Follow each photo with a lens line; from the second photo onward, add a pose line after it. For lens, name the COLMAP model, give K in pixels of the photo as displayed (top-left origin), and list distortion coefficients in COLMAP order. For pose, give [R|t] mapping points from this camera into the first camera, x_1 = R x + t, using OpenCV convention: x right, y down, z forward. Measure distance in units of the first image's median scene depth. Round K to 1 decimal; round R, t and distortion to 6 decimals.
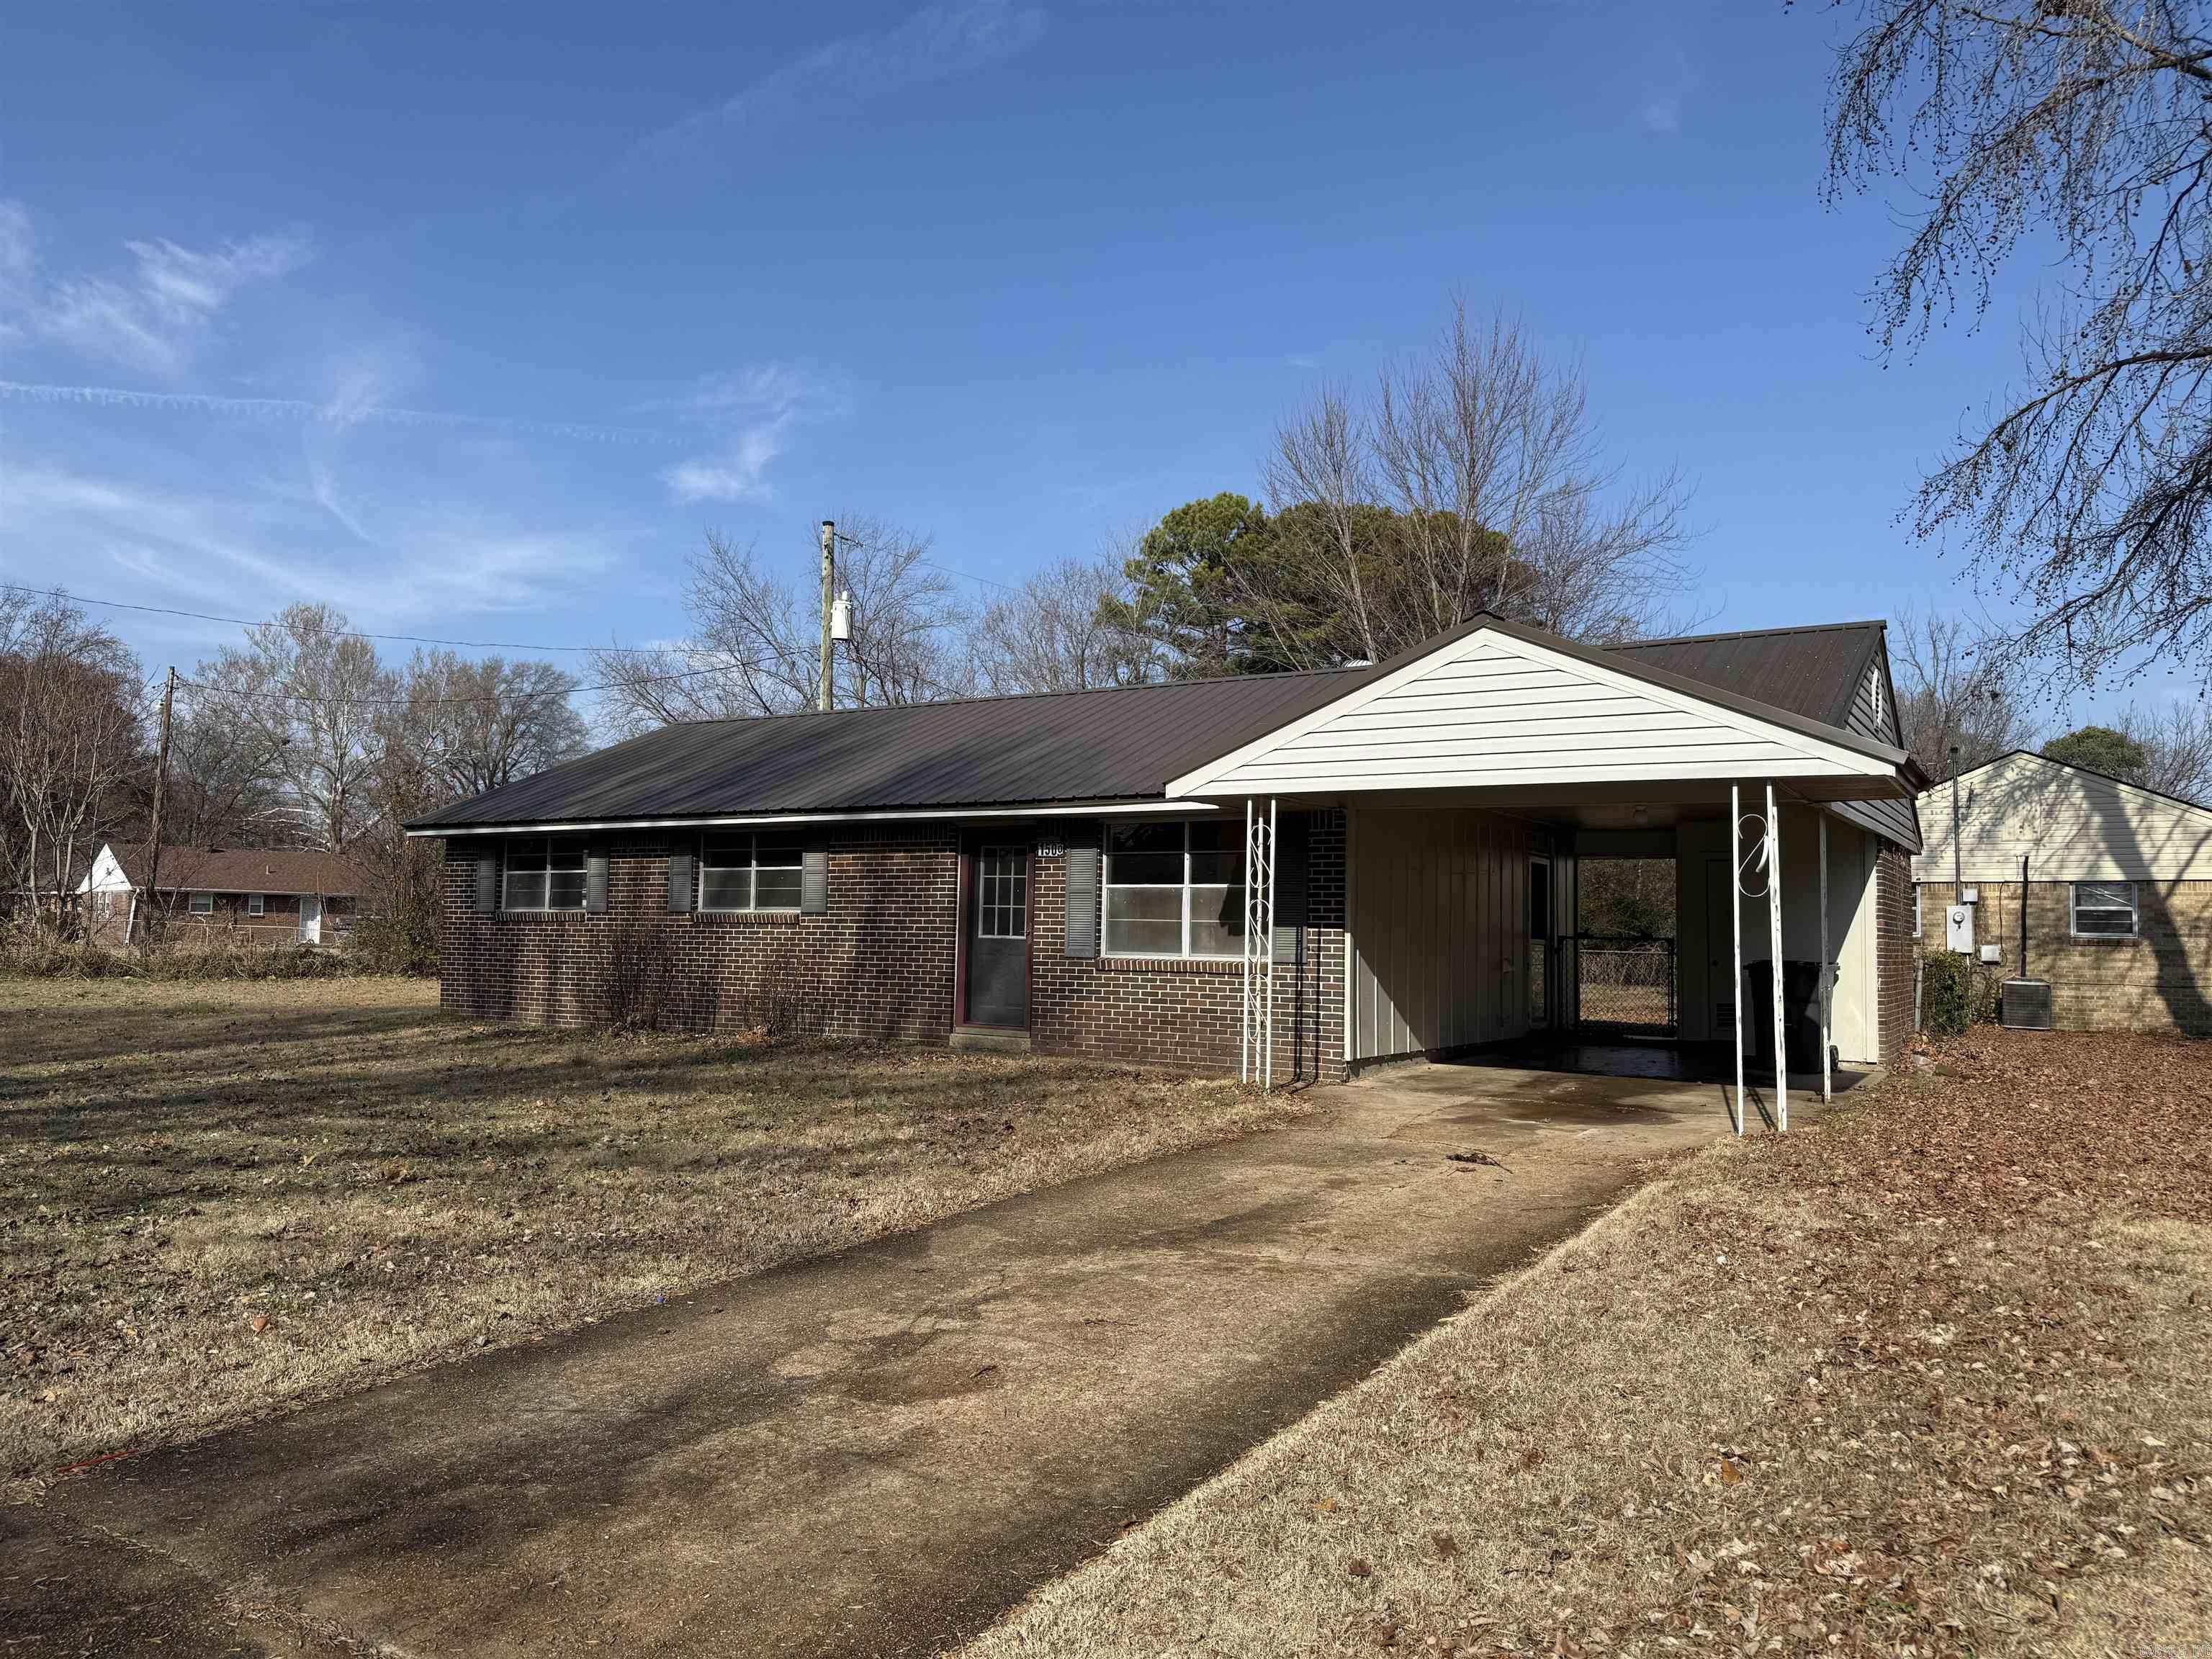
lens RADIAL K [[1558.7, 0, 1106.0], [0, 1558.7, 829.5], [0, 0, 1]] dist [0.046318, -0.029307]
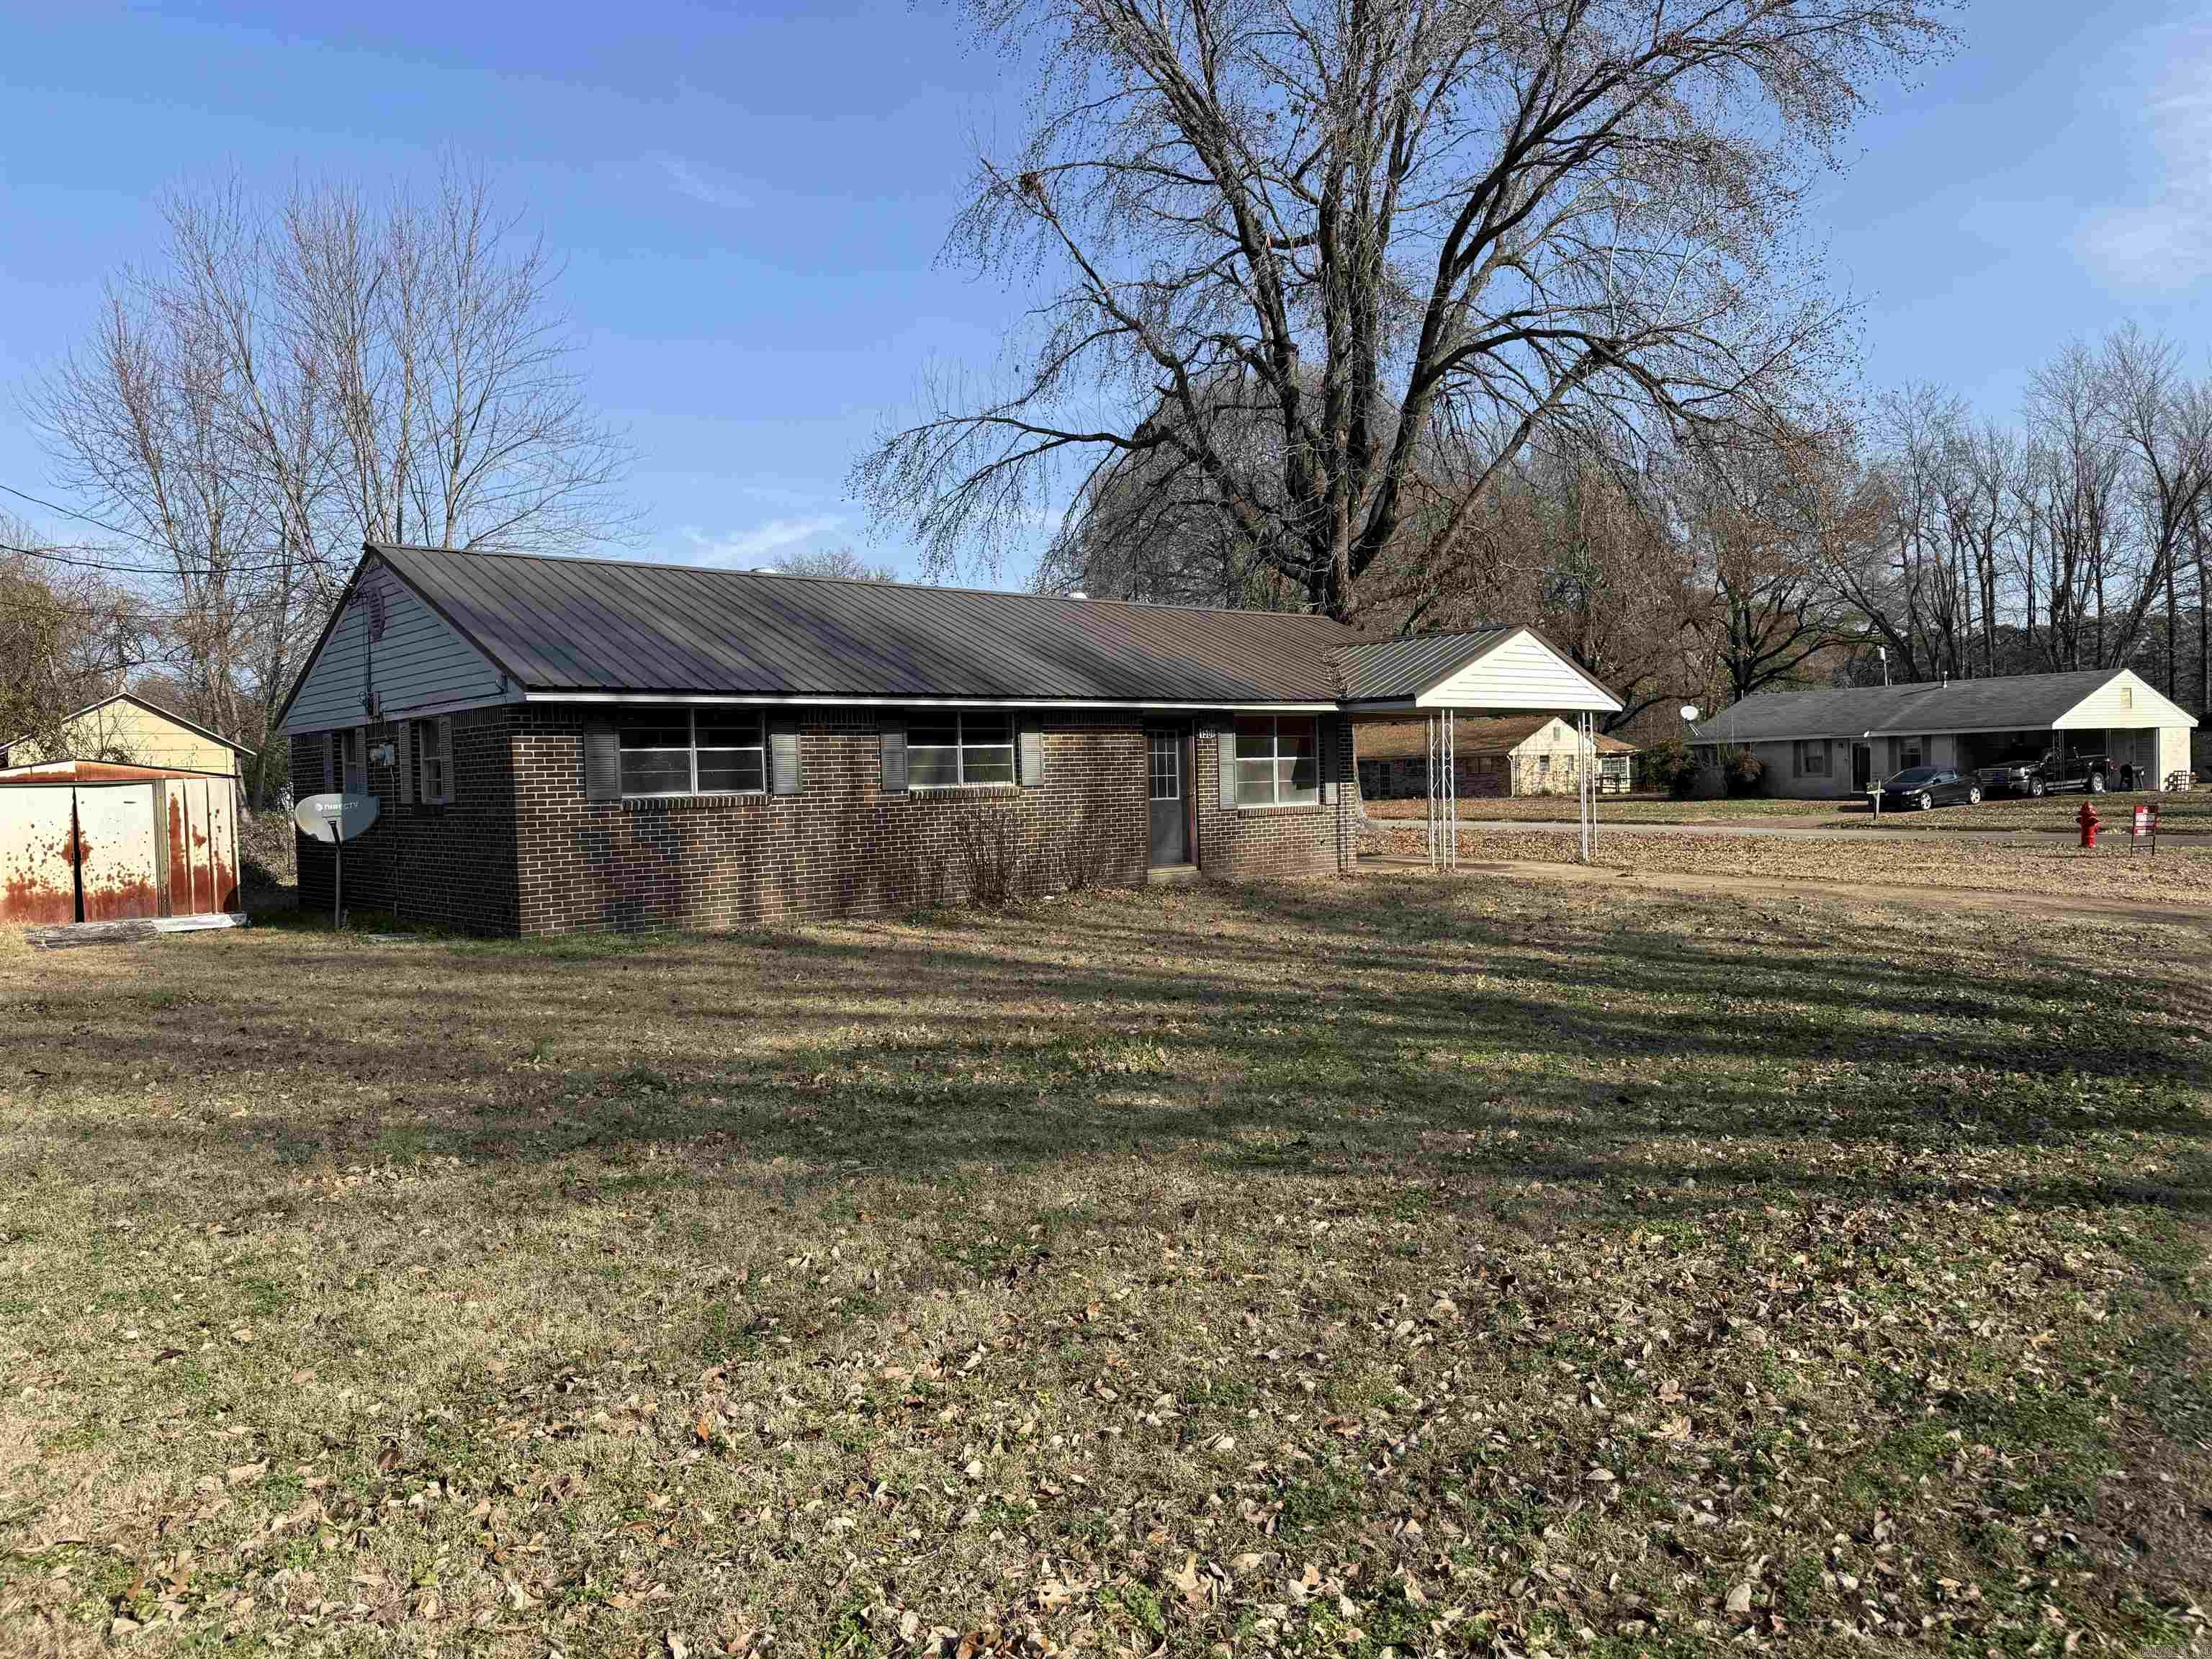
lens RADIAL K [[1558.7, 0, 1106.0], [0, 1558.7, 829.5], [0, 0, 1]] dist [0.046318, -0.029307]
pose [[0.296644, -0.054615, 0.953425, -1.336163], [-0.032987, 0.997182, 0.067385, 0.007461], [-0.954418, -0.051440, 0.294006, 0.654419]]
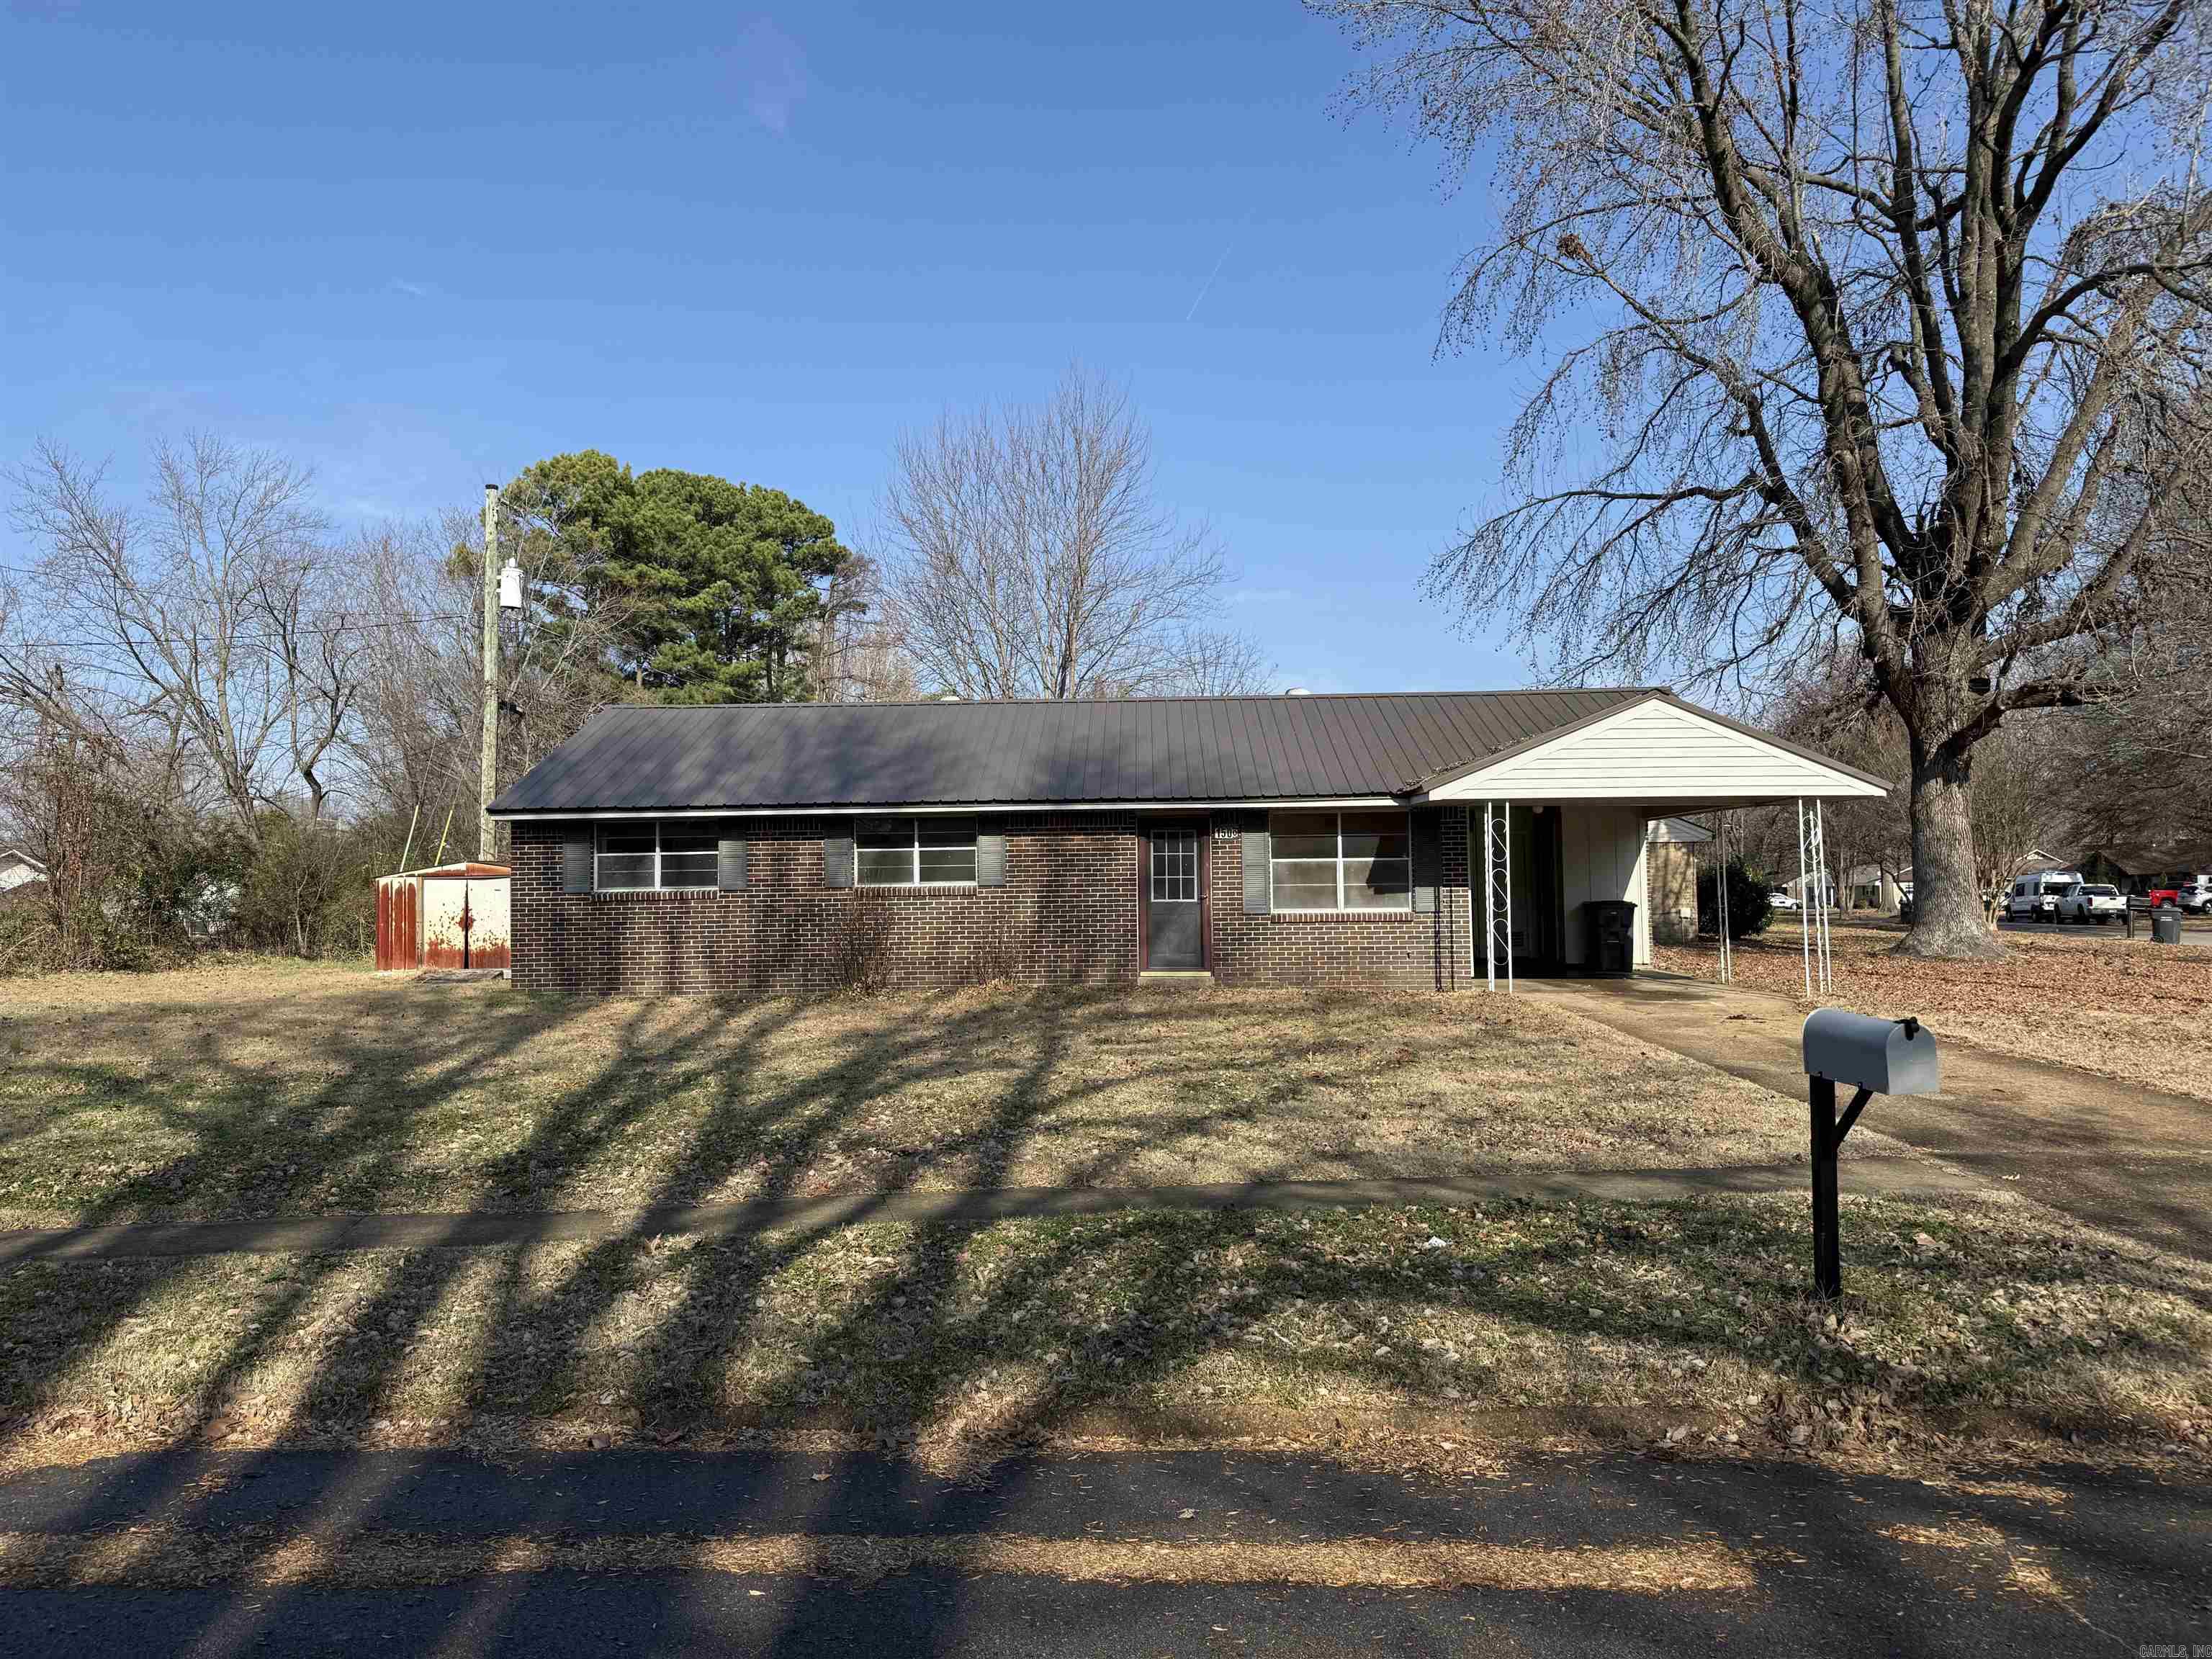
lens RADIAL K [[1558.7, 0, 1106.0], [0, 1558.7, 829.5], [0, 0, 1]] dist [0.046318, -0.029307]
pose [[0.862249, -0.006094, 0.506448, -0.765687], [-0.007215, 0.999678, 0.024313, -0.020708], [-0.506433, -0.024618, 0.861928, -0.080407]]
